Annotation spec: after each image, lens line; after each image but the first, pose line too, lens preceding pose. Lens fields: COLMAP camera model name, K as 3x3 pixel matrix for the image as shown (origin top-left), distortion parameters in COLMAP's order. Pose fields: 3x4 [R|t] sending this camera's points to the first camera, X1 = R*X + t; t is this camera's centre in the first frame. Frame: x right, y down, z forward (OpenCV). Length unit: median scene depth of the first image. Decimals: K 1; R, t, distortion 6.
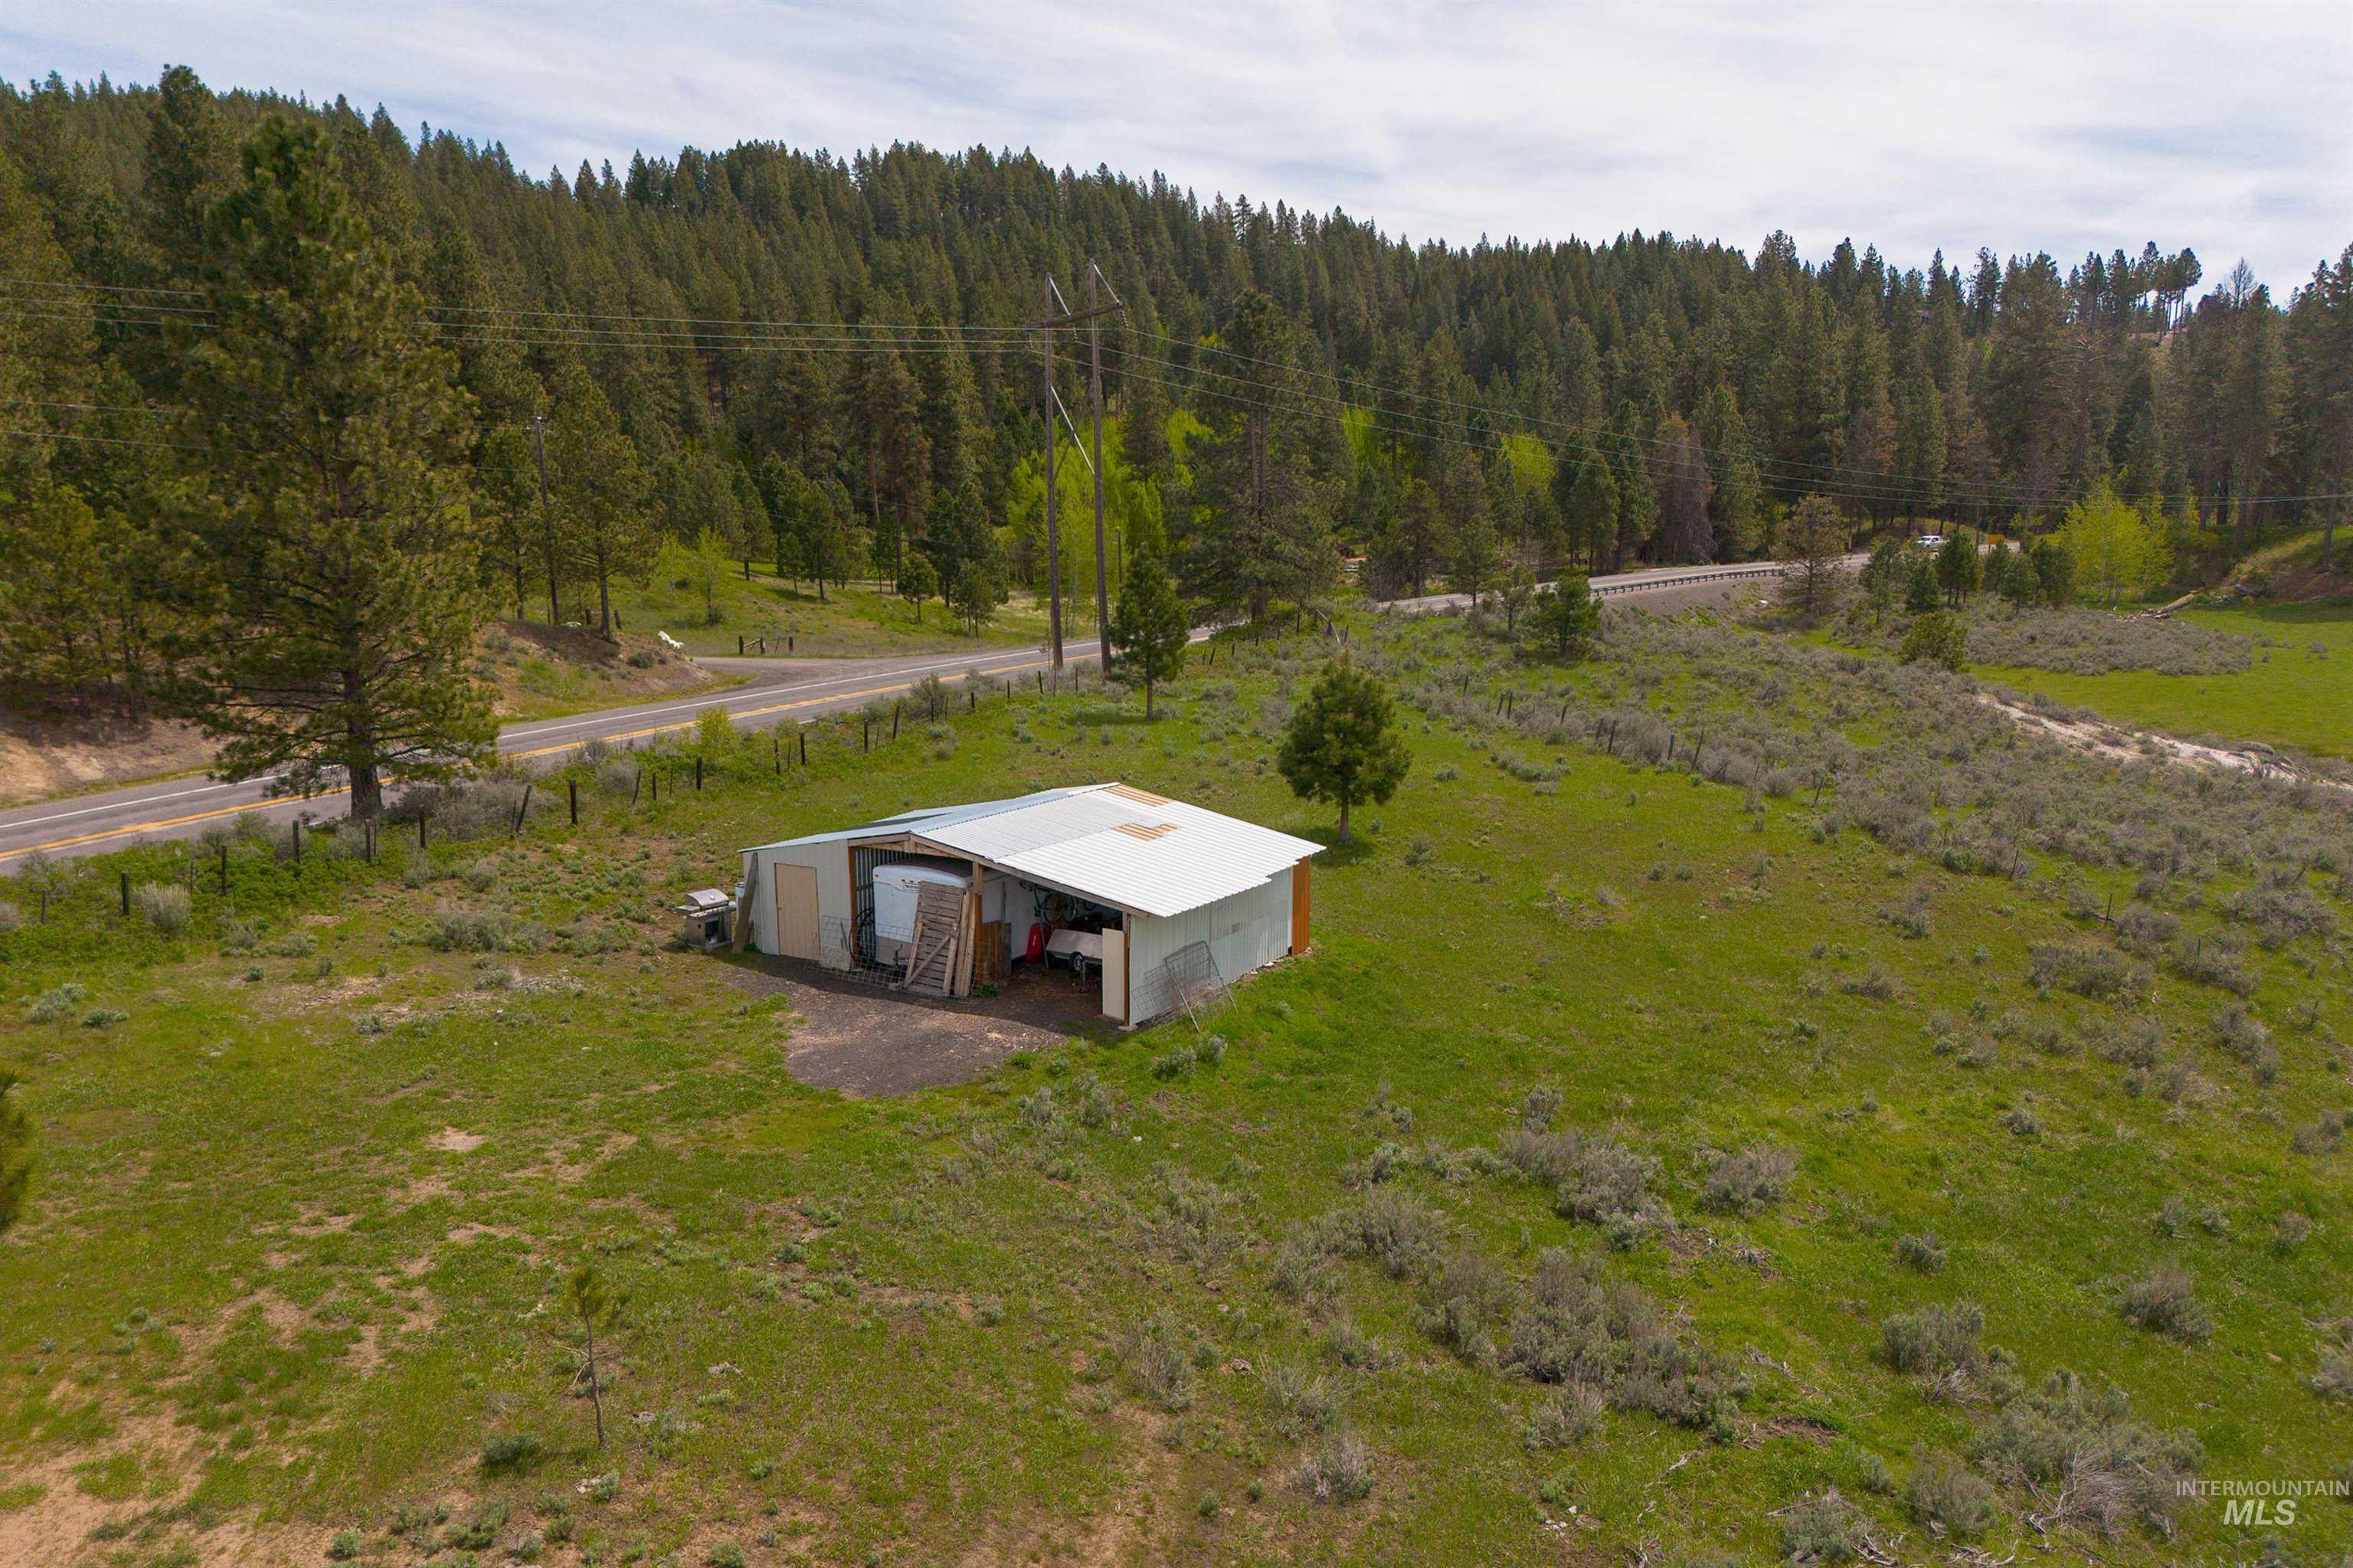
lens RADIAL K [[1704.5, 0, 1182.1], [0, 1704.5, 786.6], [0, 0, 1]] dist [0.088229, -0.000145]
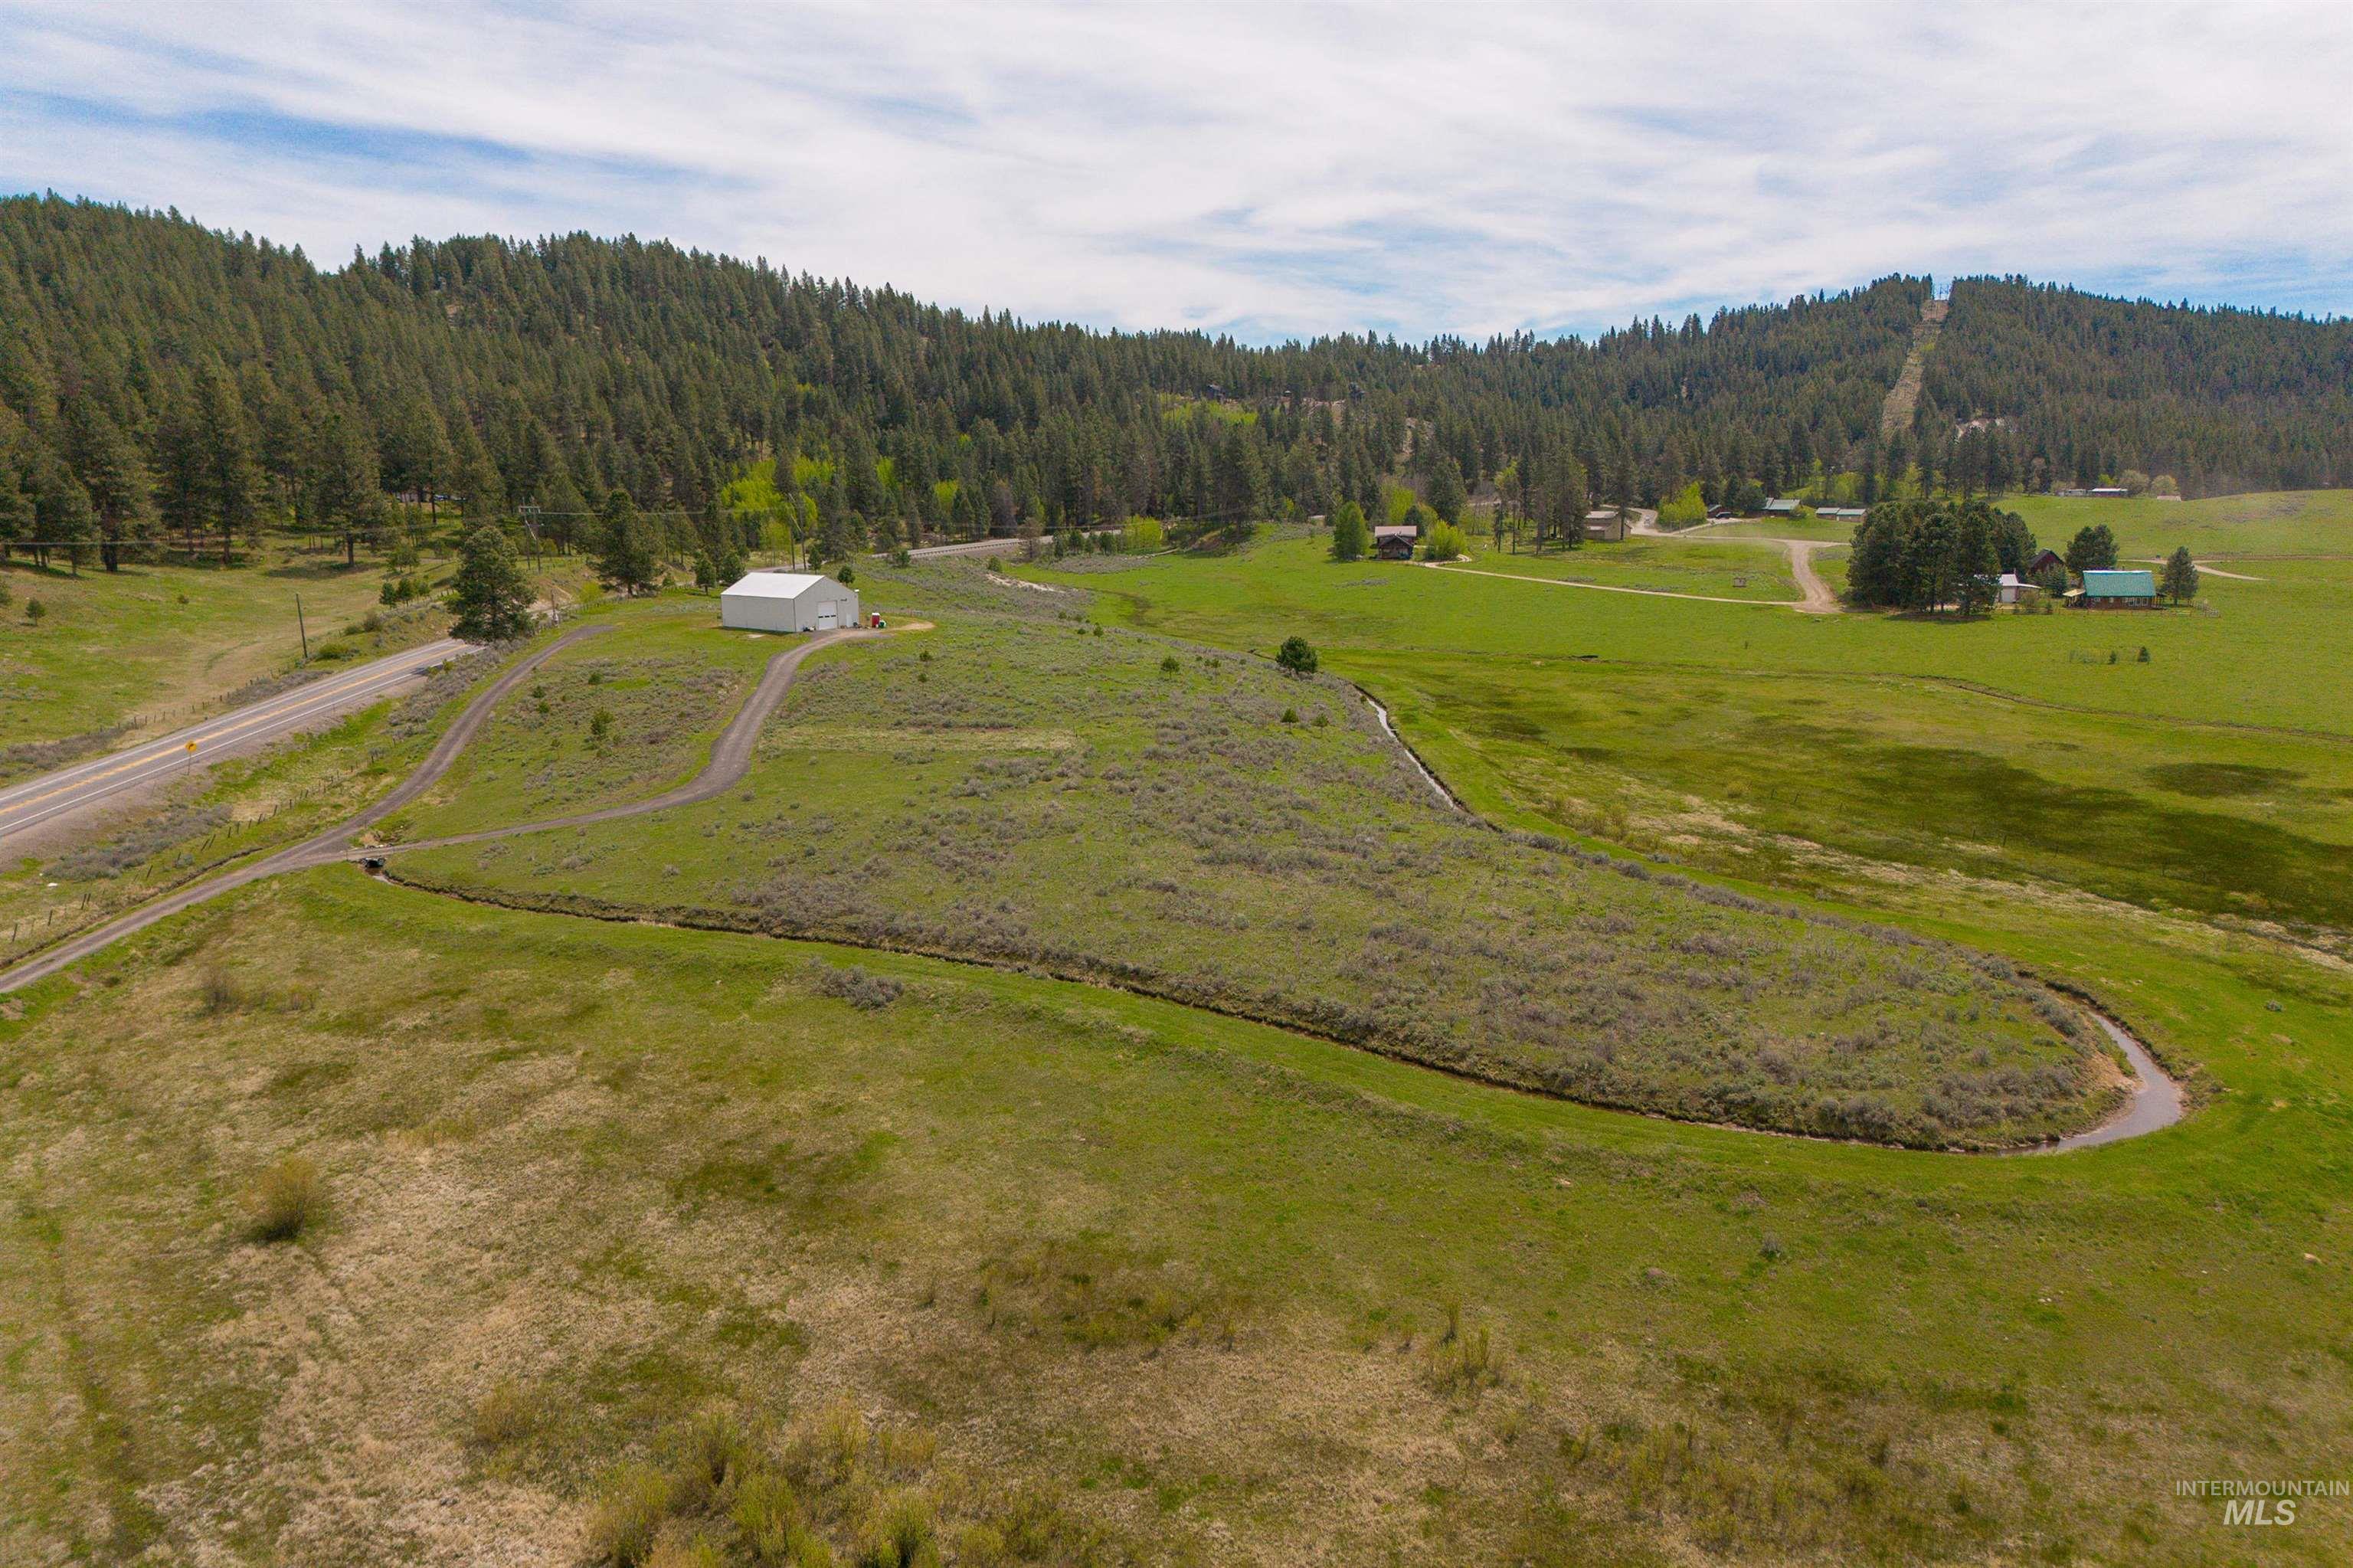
lens RADIAL K [[1673.2, 0, 1176.5], [0, 1673.2, 784.0], [0, 0, 1]] dist [0.073703, -0.083551]
pose [[0.973062, -0.045898, 0.225930, -0.019185], [0.038500, 0.998572, 0.037043, 0.064215], [-0.227308, -0.027347, 0.973439, -0.623758]]
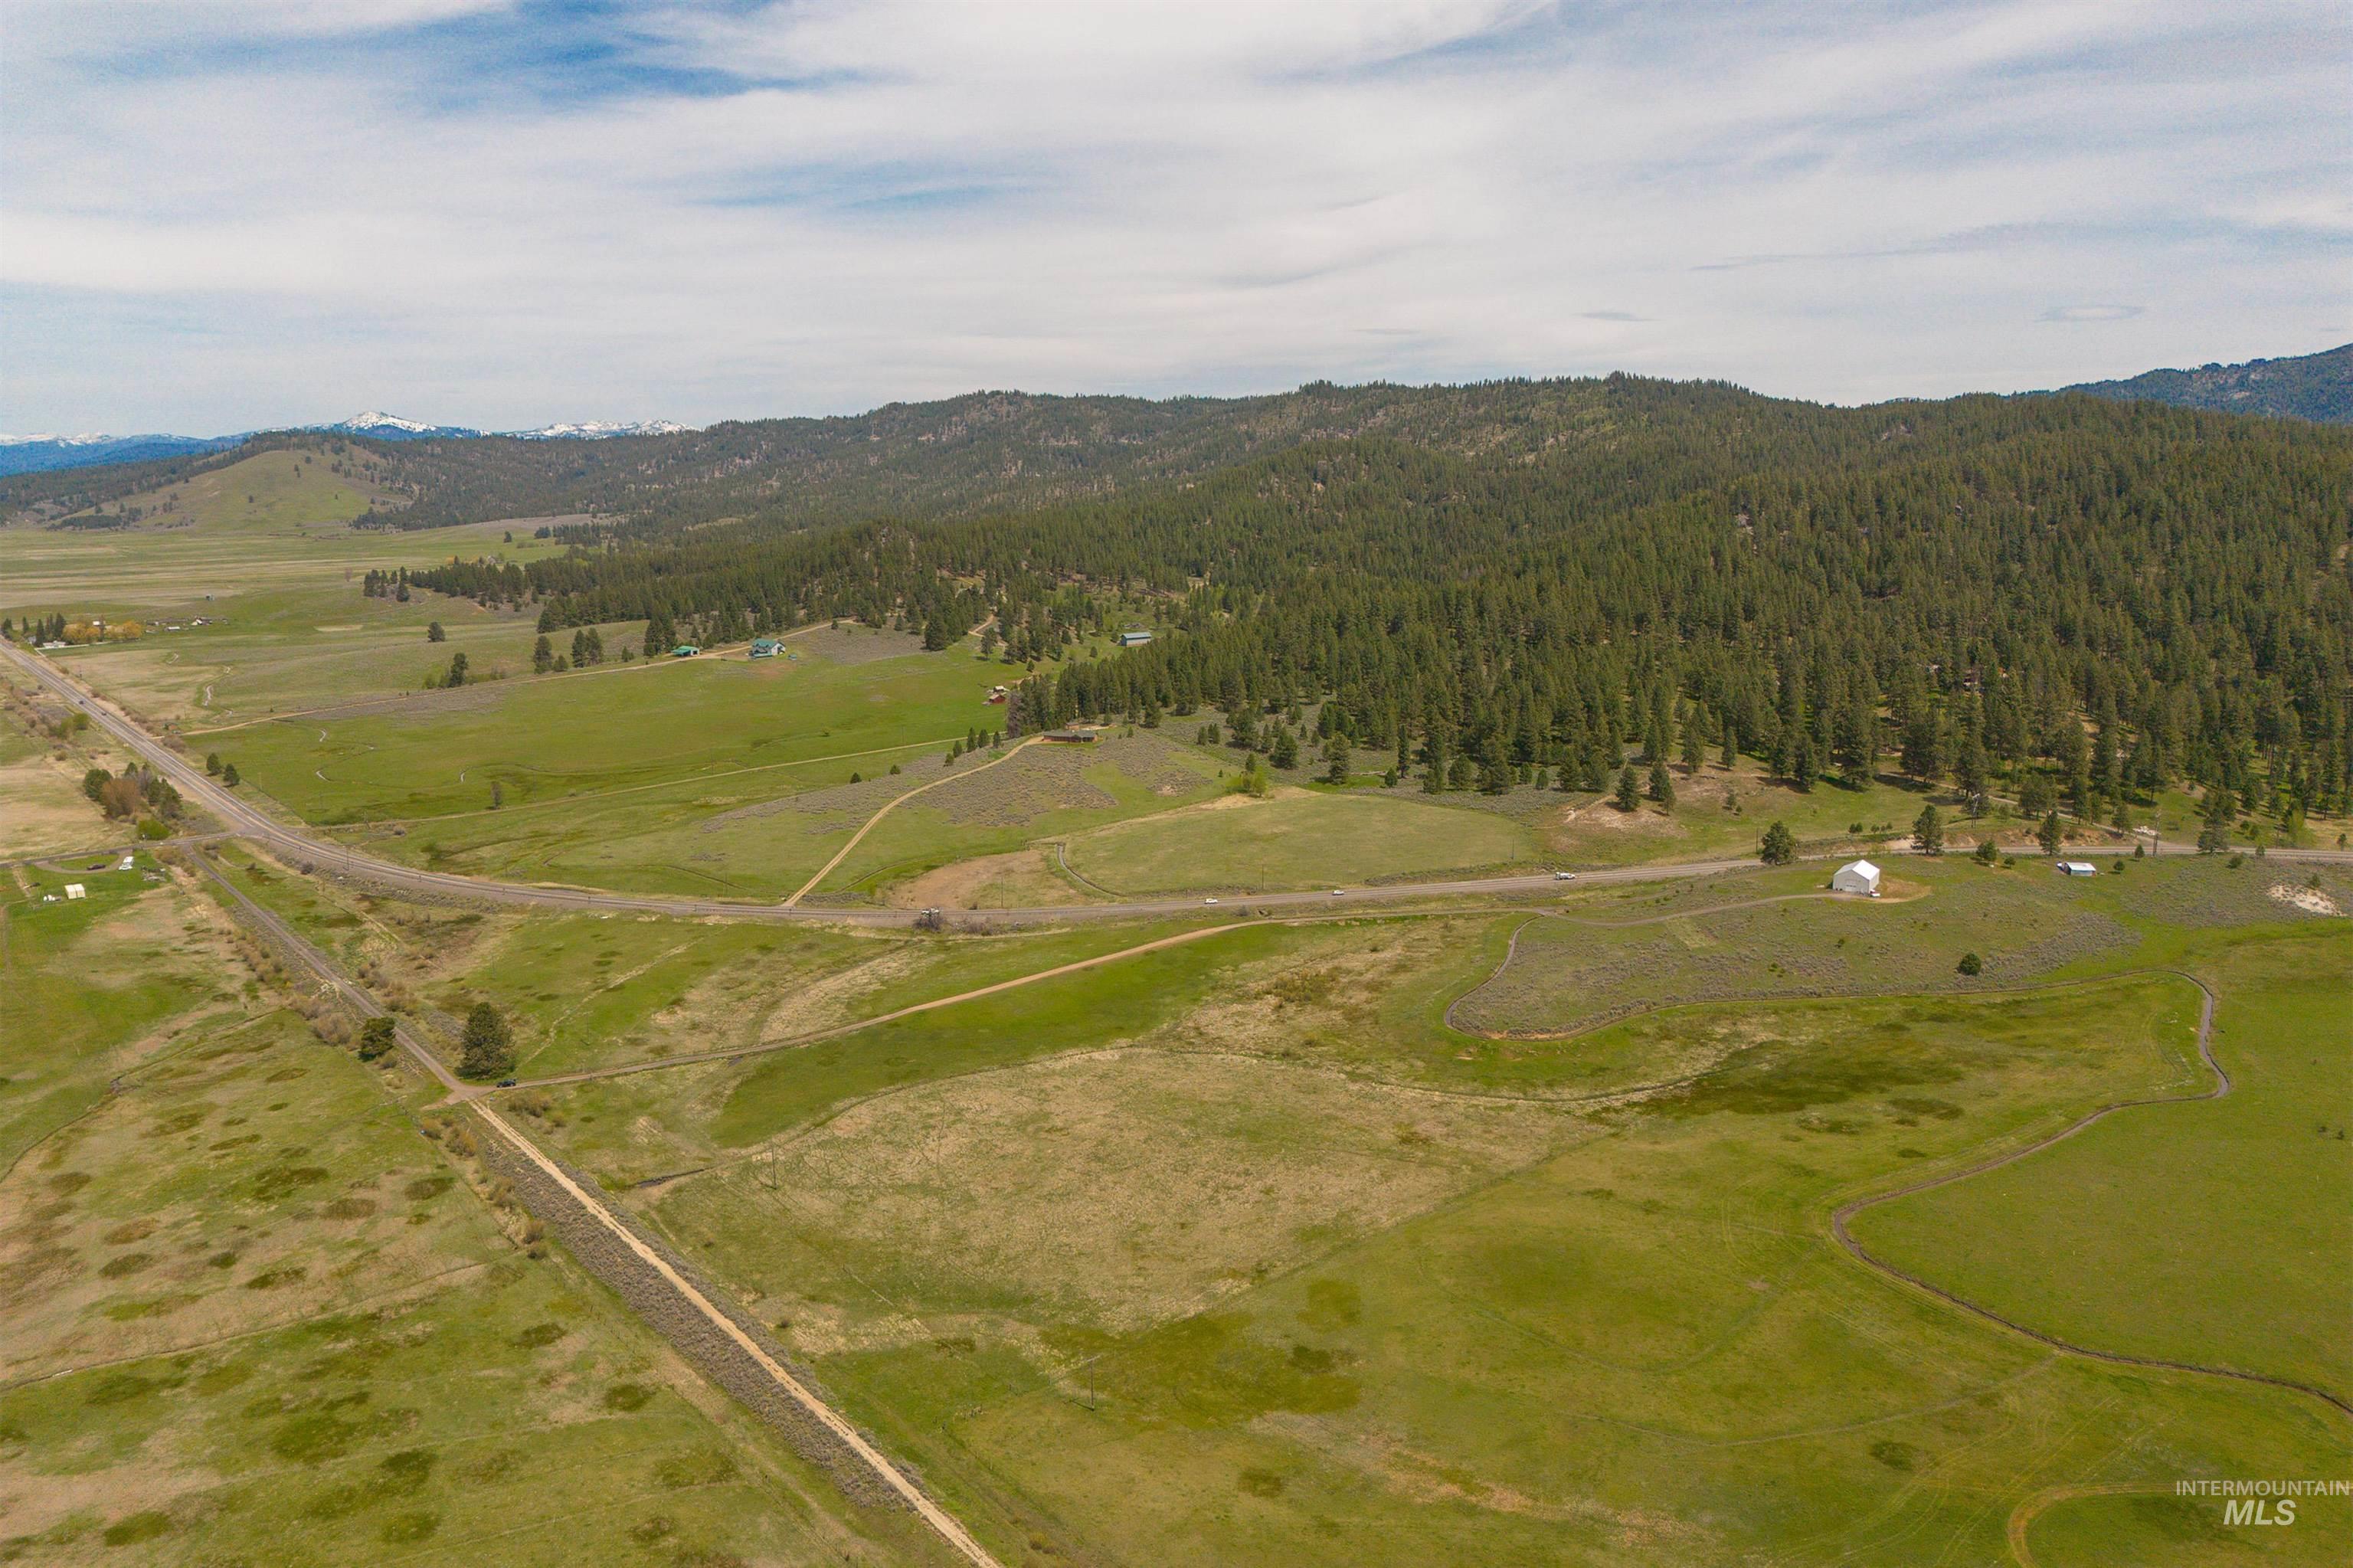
lens RADIAL K [[1658.9, 0, 1165.6], [0, 1658.9, 739.6], [0, 0, 1]] dist [0.078068, -0.077467]
pose [[0.349144, 0.158597, -0.923550, 0.871164], [-0.142289, 0.983118, 0.115035, -0.133223], [0.926203, 0.091247, 0.365816, -0.988257]]
